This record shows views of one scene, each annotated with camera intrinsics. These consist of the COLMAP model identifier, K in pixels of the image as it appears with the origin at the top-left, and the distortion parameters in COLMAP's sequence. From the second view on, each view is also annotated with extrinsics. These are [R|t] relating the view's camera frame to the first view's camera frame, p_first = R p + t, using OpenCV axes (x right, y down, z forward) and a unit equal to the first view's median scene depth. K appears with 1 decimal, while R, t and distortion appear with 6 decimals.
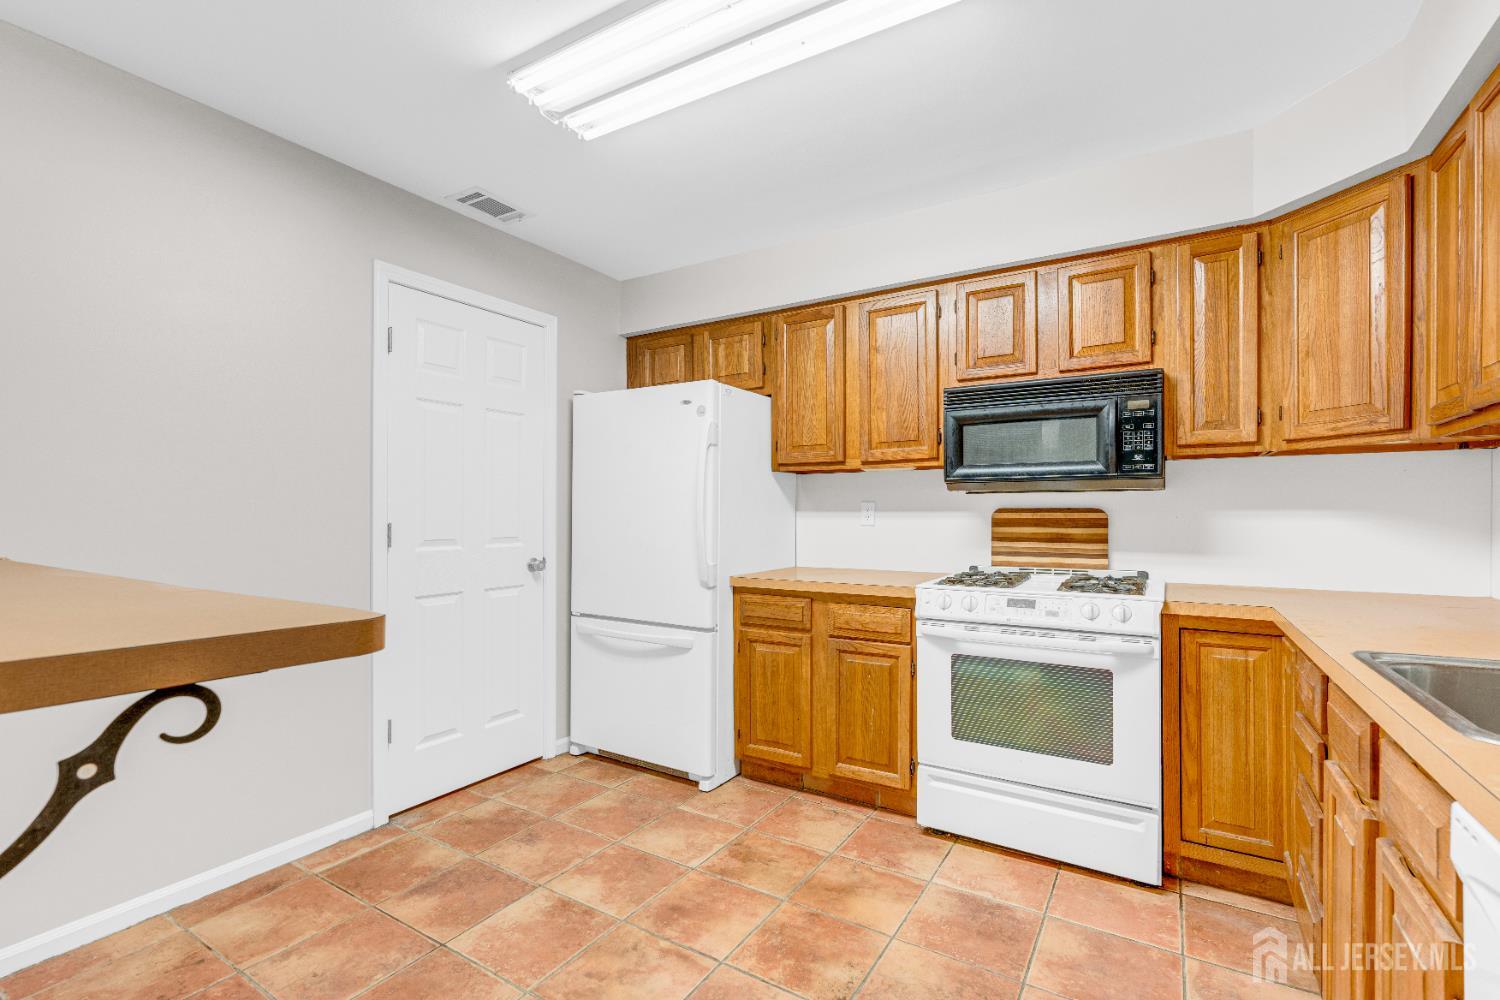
lens RADIAL K [[683.6, 0, 748.7], [0, 683.6, 513.0], [0, 0, 1]] dist [-0.000027, 0.000133]
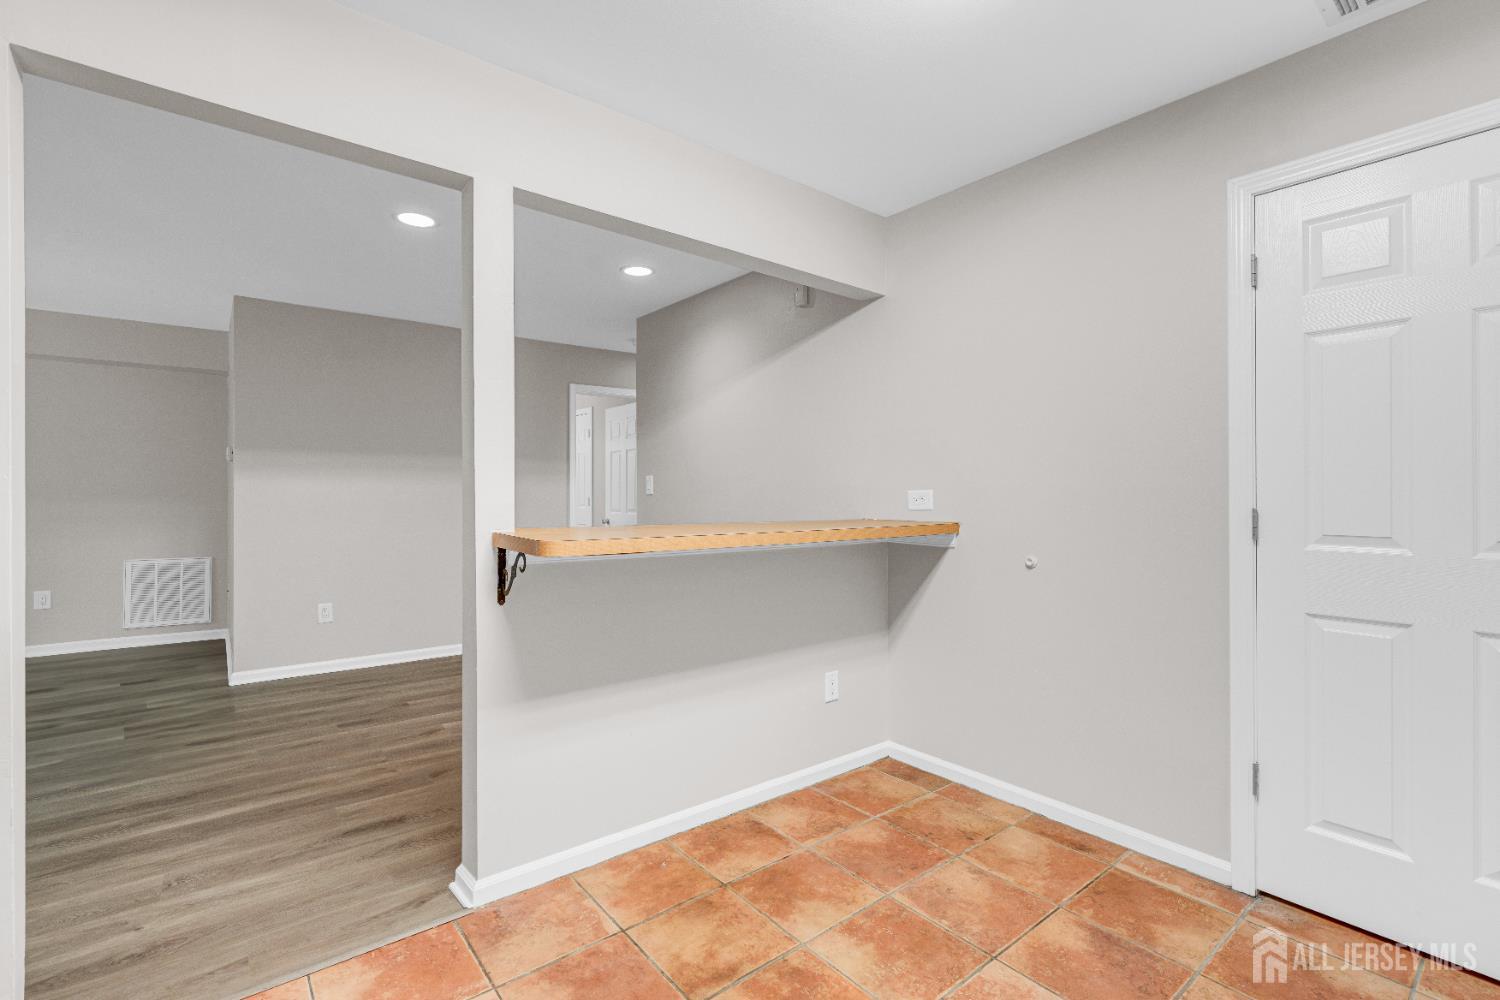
lens RADIAL K [[683.6, 0, 750.3], [0, 683.6, 492.2], [0, 0, 1]] dist [-0.000027, 0.000133]
pose [[-0.338031, -0.003624, -0.941128, 0.368466], [-0.005041, 0.999985, -0.002040, 0.001096], [0.941121, 0.004055, -0.338045, 0.679154]]
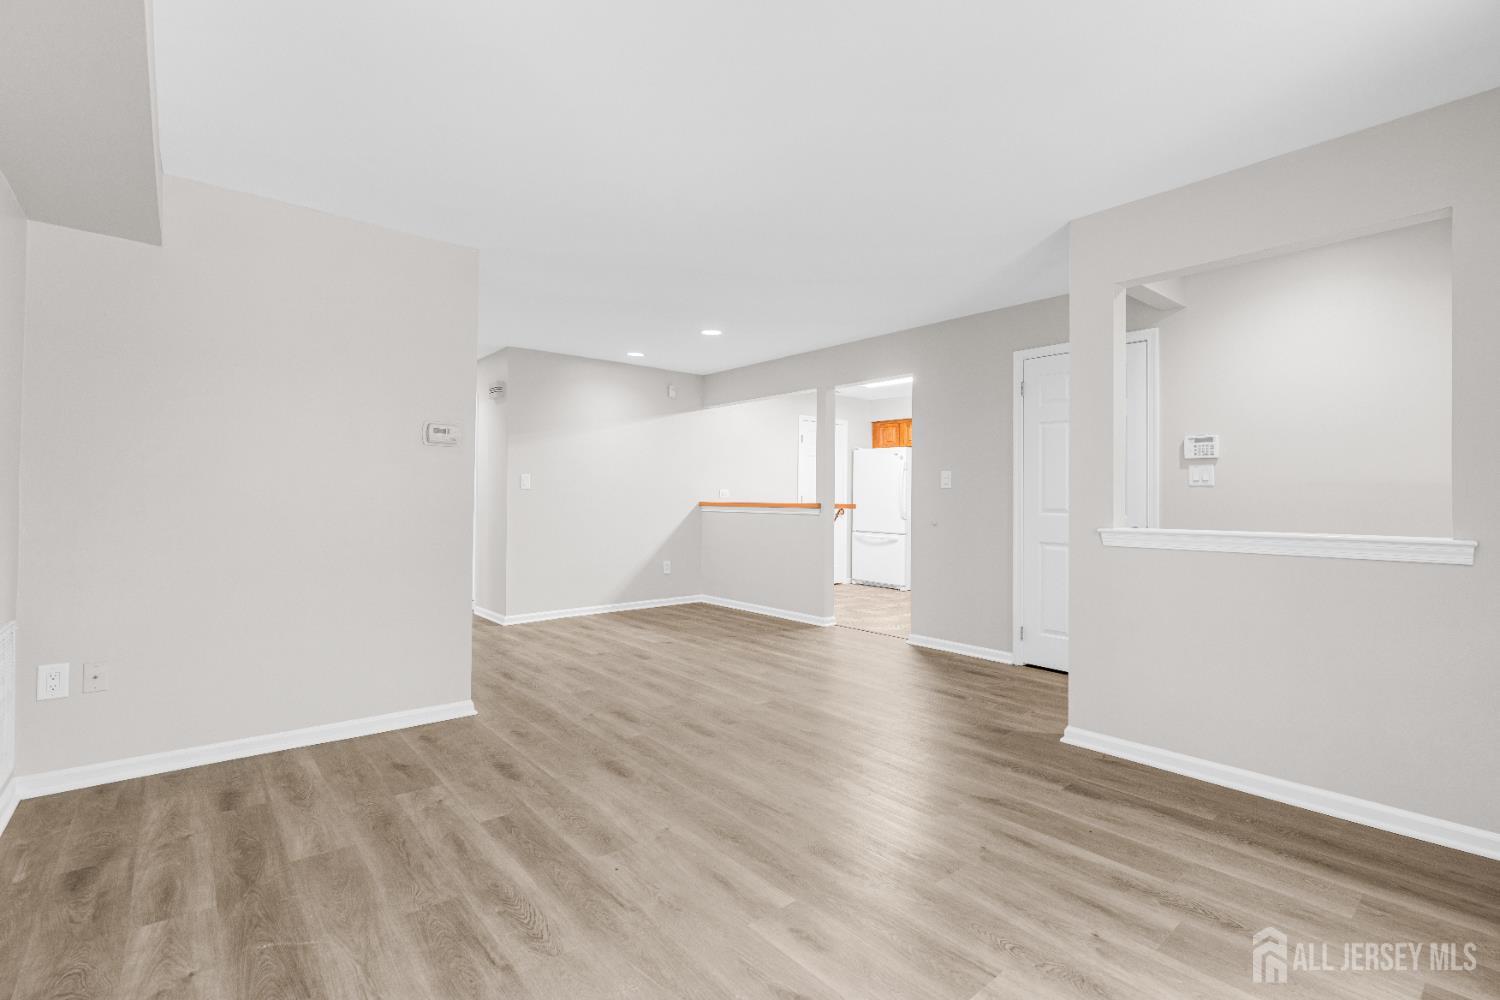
lens RADIAL K [[683.6, 0, 747.0], [0, 683.6, 489.7], [0, 0, 1]] dist [-0.000027, 0.000133]
pose [[0.951350, 0.001156, -0.308111, 0.204596], [-0.001499, 0.999998, -0.000877, -0.013617], [0.308109, 0.001296, 0.951350, -1.990425]]
